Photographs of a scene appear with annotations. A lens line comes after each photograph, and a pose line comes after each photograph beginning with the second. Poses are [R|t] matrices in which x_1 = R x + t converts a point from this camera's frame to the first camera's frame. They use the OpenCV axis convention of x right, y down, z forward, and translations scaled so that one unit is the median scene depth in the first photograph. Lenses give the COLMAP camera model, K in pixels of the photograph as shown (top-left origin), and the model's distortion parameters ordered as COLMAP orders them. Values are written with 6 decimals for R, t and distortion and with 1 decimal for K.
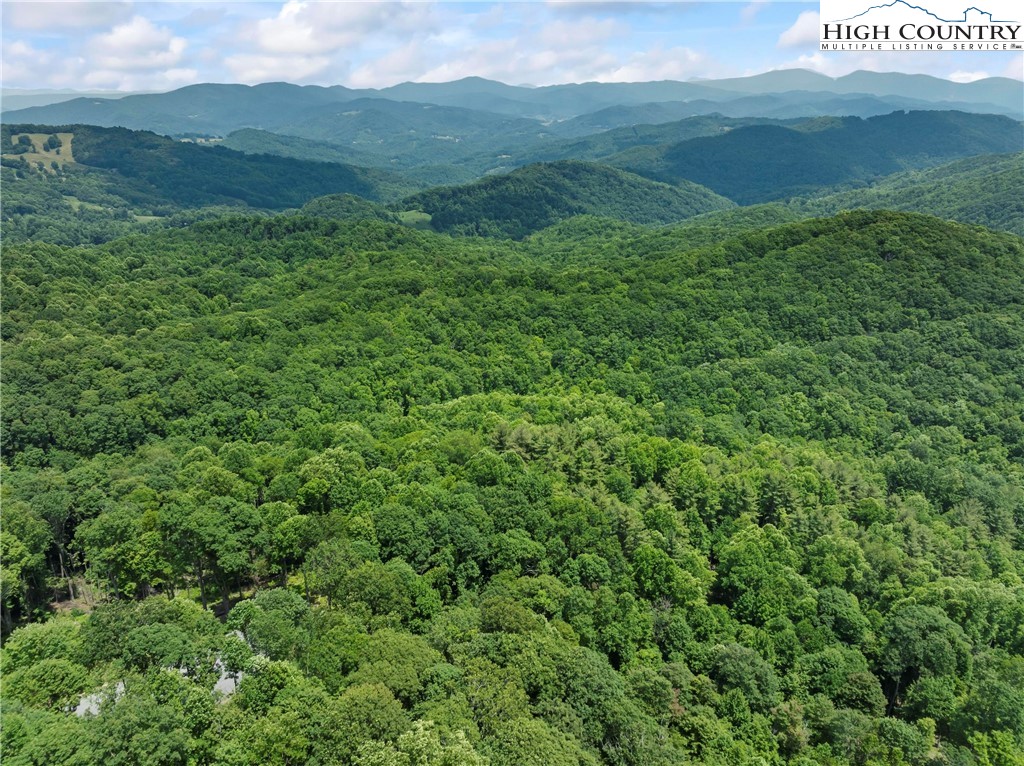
lens RADIAL K [[722.4, 0, 511.0], [0, 722.4, 380.5], [0, 0, 1]] dist [-0.035982, 0.001849]
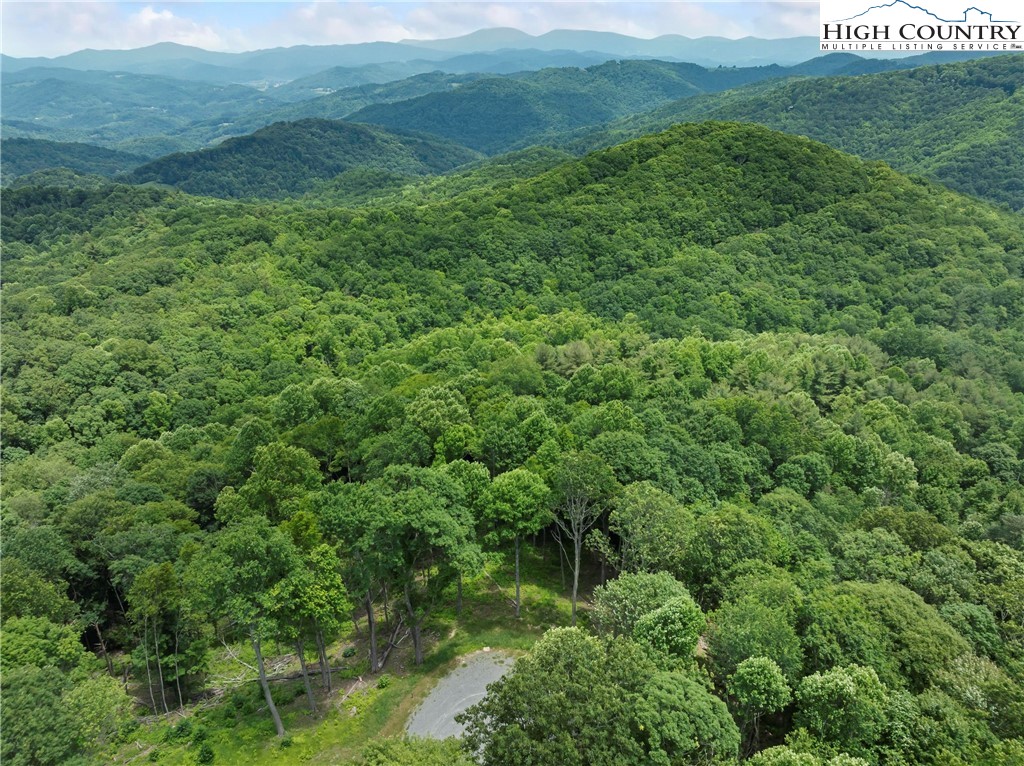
lens RADIAL K [[722.3, 0, 512.1], [0, 722.3, 379.5], [0, 0, 1]] dist [-0.036790, 0.000704]
pose [[0.932069, -0.159062, 0.325493, -0.184708], [0.145193, 0.987157, 0.066634, 0.023911], [-0.331912, -0.014848, 0.943193, 0.147061]]
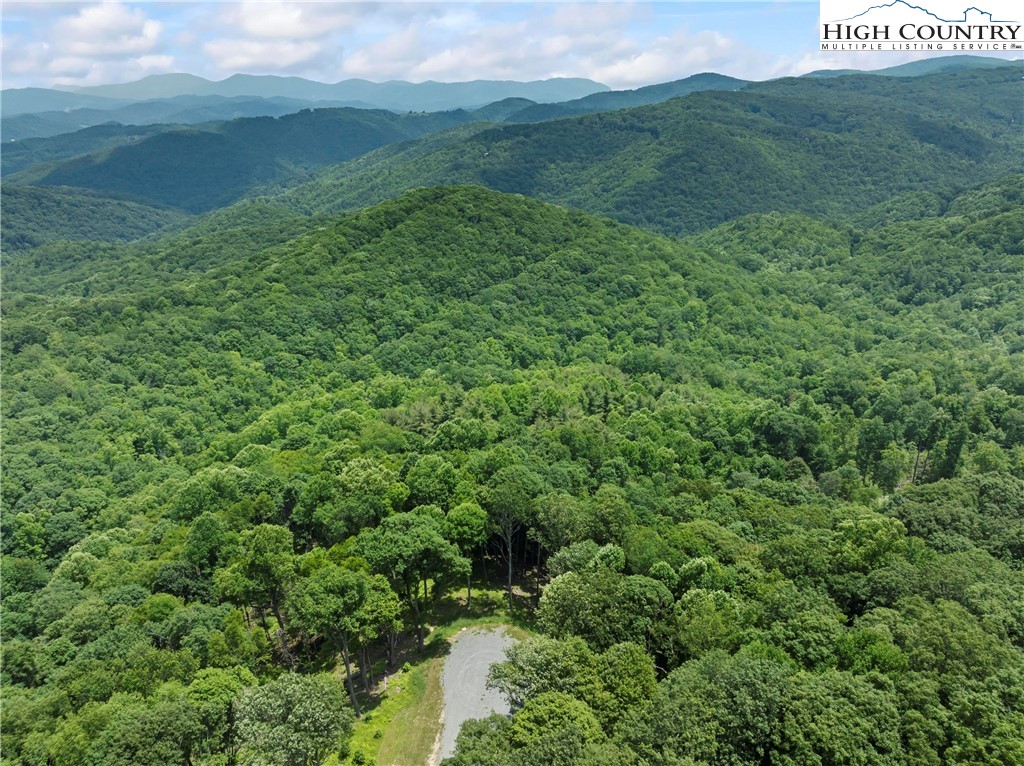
lens RADIAL K [[722.3, 0, 512.1], [0, 722.3, 379.5], [0, 0, 1]] dist [-0.036790, 0.000704]
pose [[0.718561, -0.263567, 0.643586, -0.306961], [0.267952, 0.958882, 0.093523, -0.016357], [-0.641773, 0.105249, 0.759638, 0.079809]]
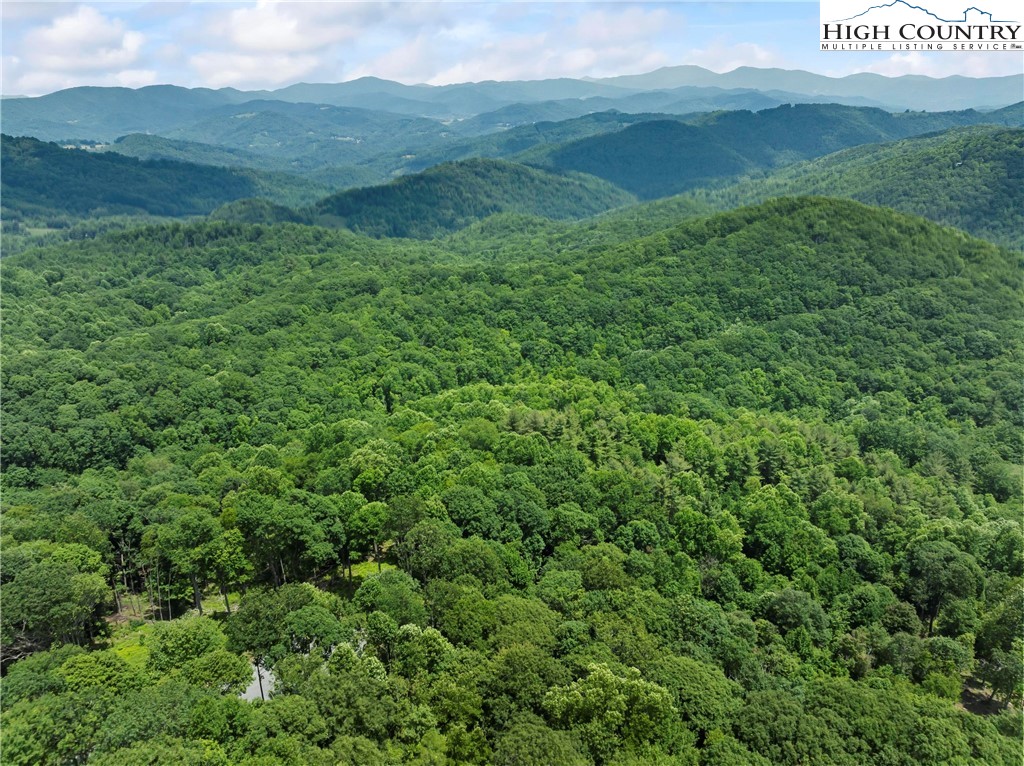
lens RADIAL K [[722.5, 0, 512.0], [0, 722.5, 382.6], [0, 0, 1]] dist [-0.030941, -0.002605]
pose [[0.990752, -0.058212, 0.122560, -0.081195], [0.057891, 0.998304, 0.006179, 0.008770], [-0.122712, 0.000973, 0.992442, -0.012779]]
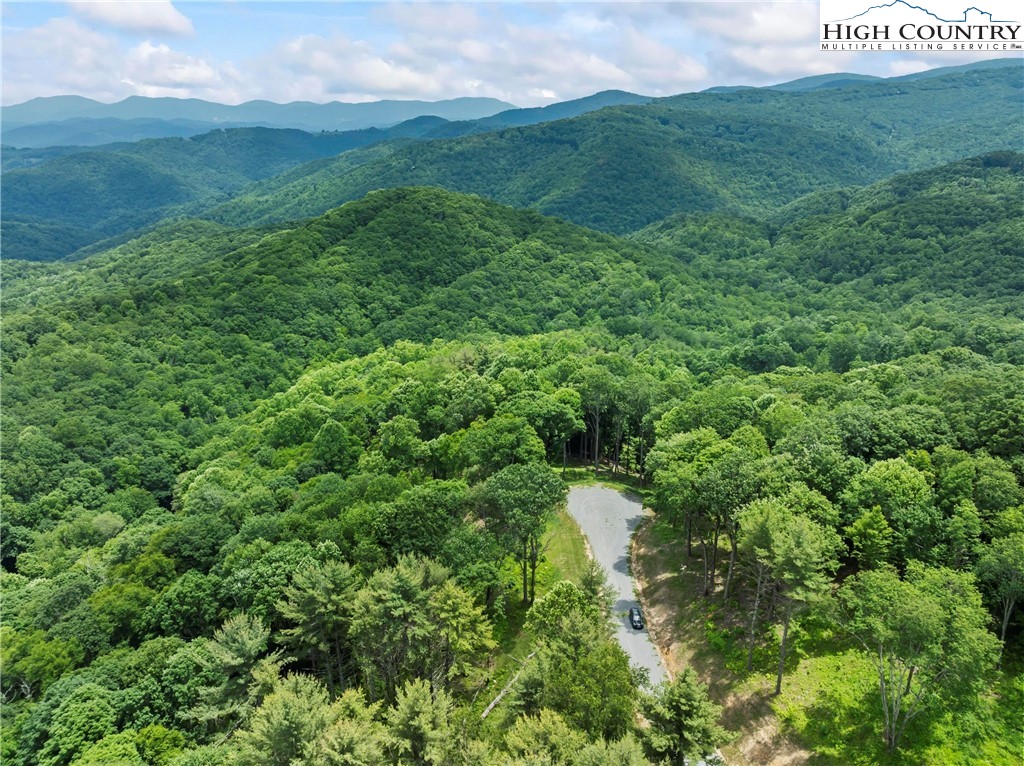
lens RADIAL K [[722.3, 0, 512.1], [0, 722.3, 379.5], [0, 0, 1]] dist [-0.036790, 0.000704]
pose [[0.627763, -0.281110, 0.725872, -0.456211], [0.305003, 0.946778, 0.102883, 0.008583], [-0.716161, 0.156807, 0.680092, 0.088707]]
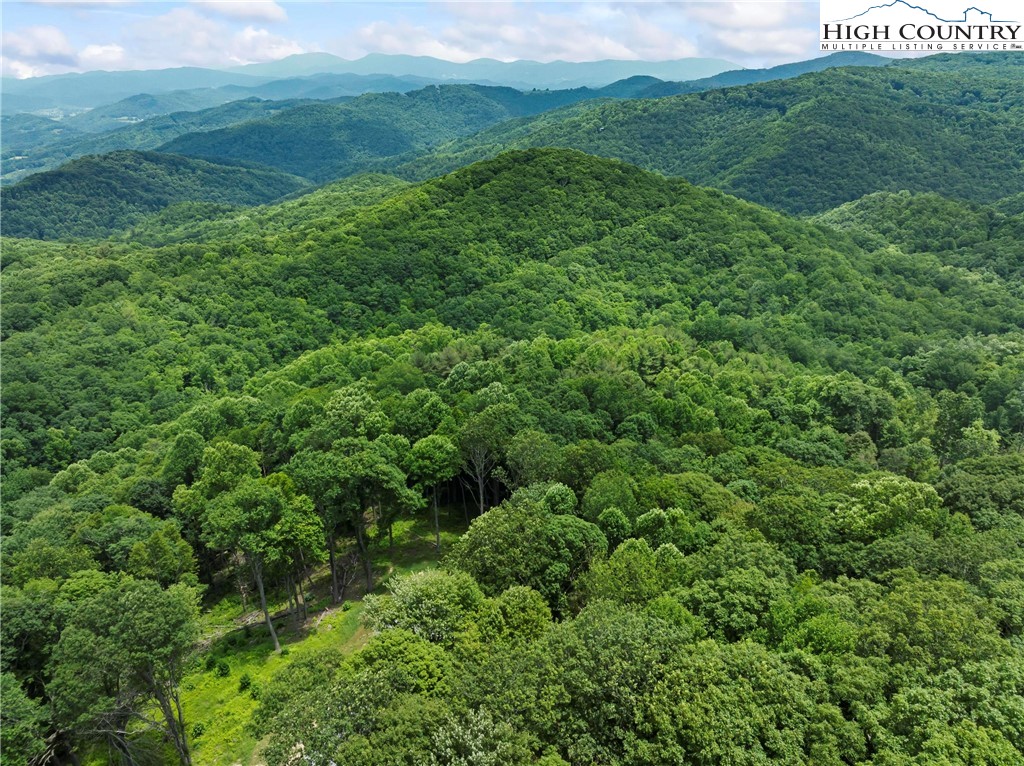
lens RADIAL K [[722.3, 0, 512.1], [0, 722.3, 379.5], [0, 0, 1]] dist [-0.036790, 0.000704]
pose [[0.823543, -0.229187, 0.518893, -0.241070], [0.221032, 0.972097, 0.078558, 0.028486], [-0.522419, 0.049996, 0.851222, 0.079569]]
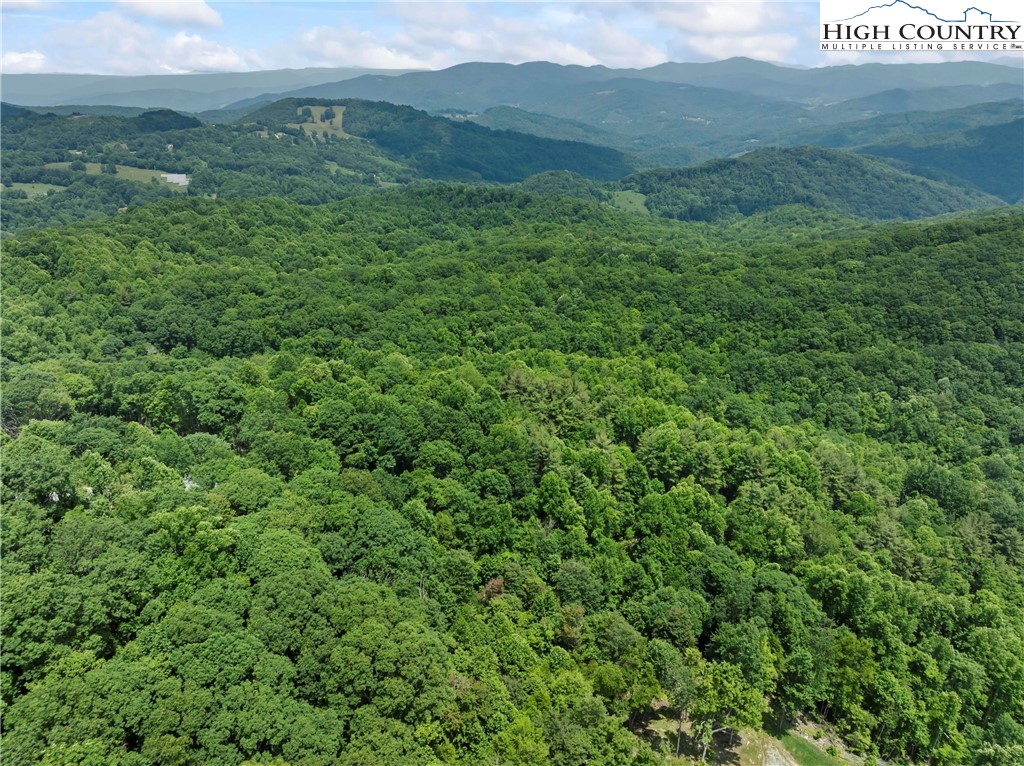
lens RADIAL K [[722.3, 0, 512.1], [0, 722.3, 379.5], [0, 0, 1]] dist [-0.036790, 0.000704]
pose [[0.943954, 0.128323, -0.304111, 0.197060], [-0.121297, 0.991729, 0.041965, 0.017703], [0.306981, -0.002726, 0.951712, -0.043880]]
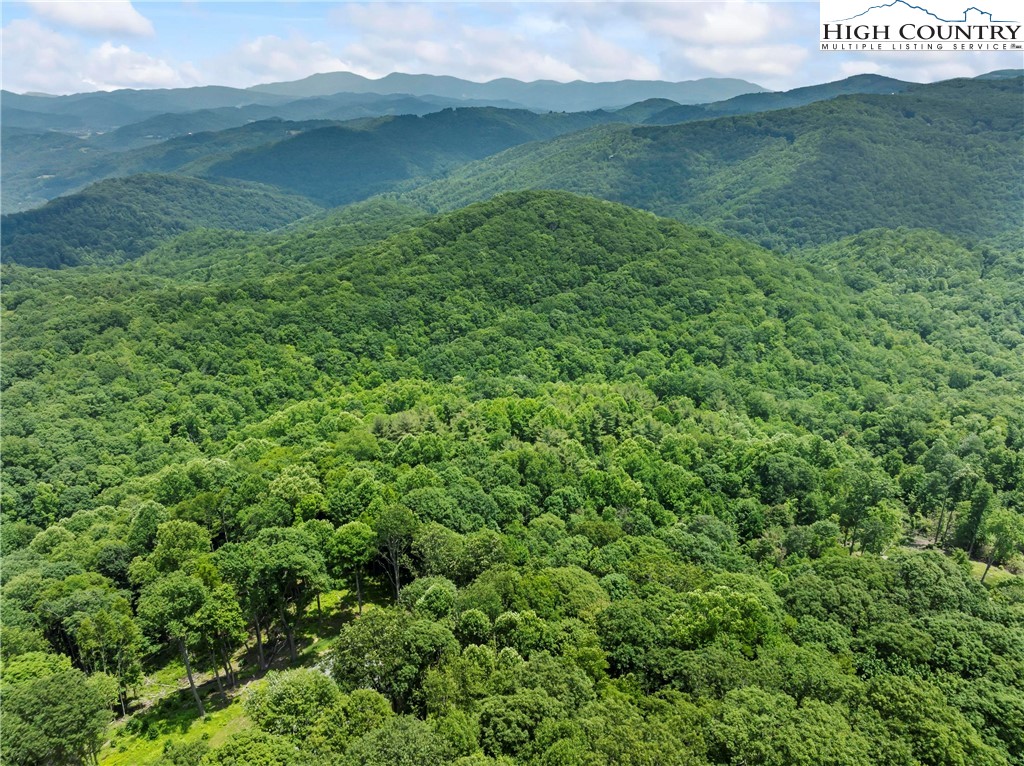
lens RADIAL K [[723.5, 0, 512.0], [0, 723.5, 377.4], [0, 0, 1]] dist [-0.036035, -0.003465]
pose [[0.838576, -0.205603, 0.504497, -0.209932], [0.210272, 0.976443, 0.048427, -0.001813], [-0.502569, 0.065472, 0.862054, 0.014903]]
